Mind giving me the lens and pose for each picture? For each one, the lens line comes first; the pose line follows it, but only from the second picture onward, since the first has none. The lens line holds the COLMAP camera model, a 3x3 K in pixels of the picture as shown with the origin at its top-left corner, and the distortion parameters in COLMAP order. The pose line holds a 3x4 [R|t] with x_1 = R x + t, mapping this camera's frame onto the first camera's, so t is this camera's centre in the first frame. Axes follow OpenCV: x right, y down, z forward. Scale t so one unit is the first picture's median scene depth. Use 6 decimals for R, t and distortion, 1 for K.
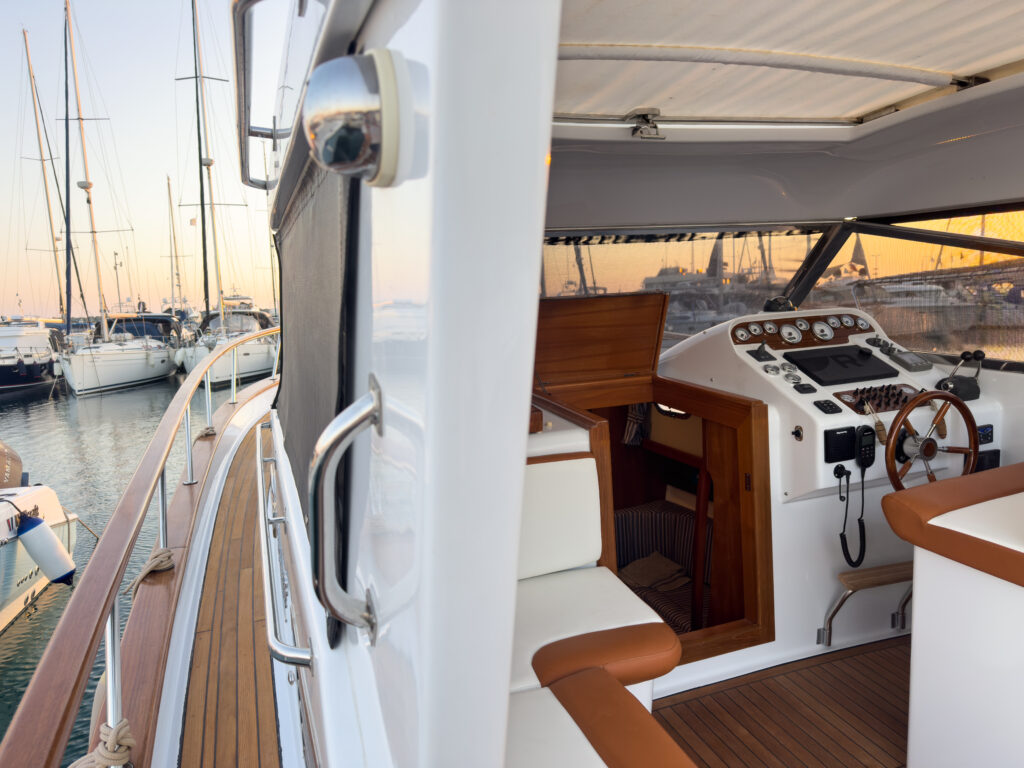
lens RADIAL K [[719.8, 0, 517.1], [0, 719.8, 388.1], [0, 0, 1]] dist [0.045812, -0.050744]
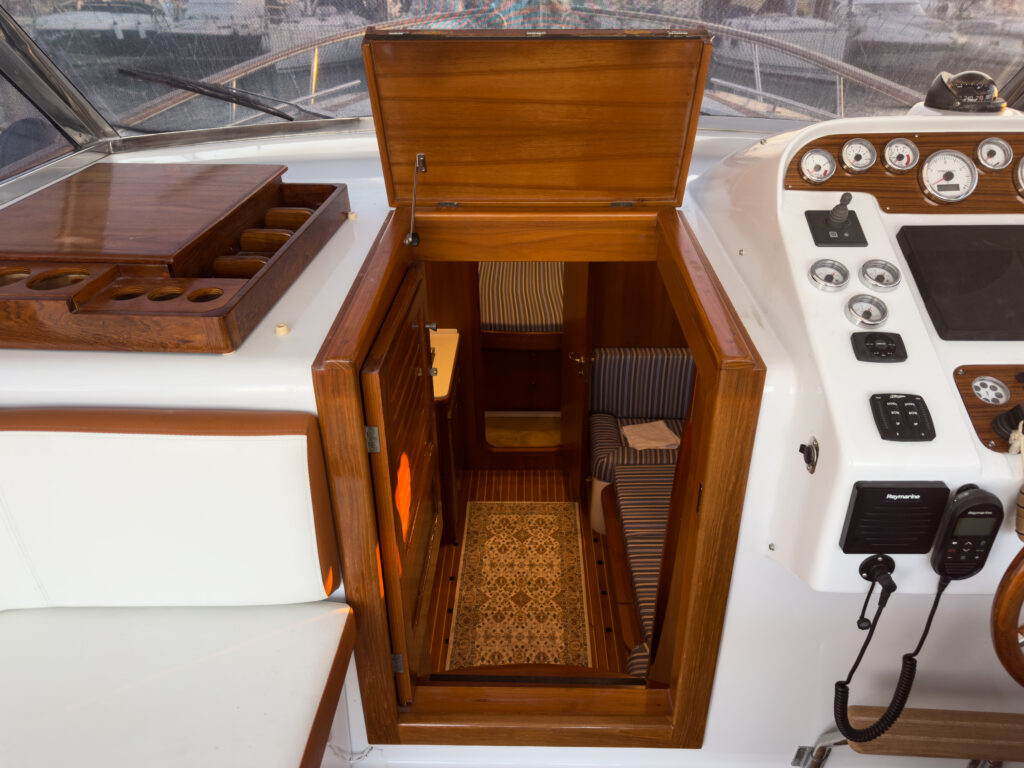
lens RADIAL K [[719.8, 0, 517.1], [0, 719.8, 388.1], [0, 0, 1]] dist [0.045812, -0.050744]
pose [[0.929066, 0.220260, -0.297191, 0.297505], [-0.087776, 0.911725, 0.401313, -0.109568], [0.359349, -0.346760, 0.866386, 0.503658]]
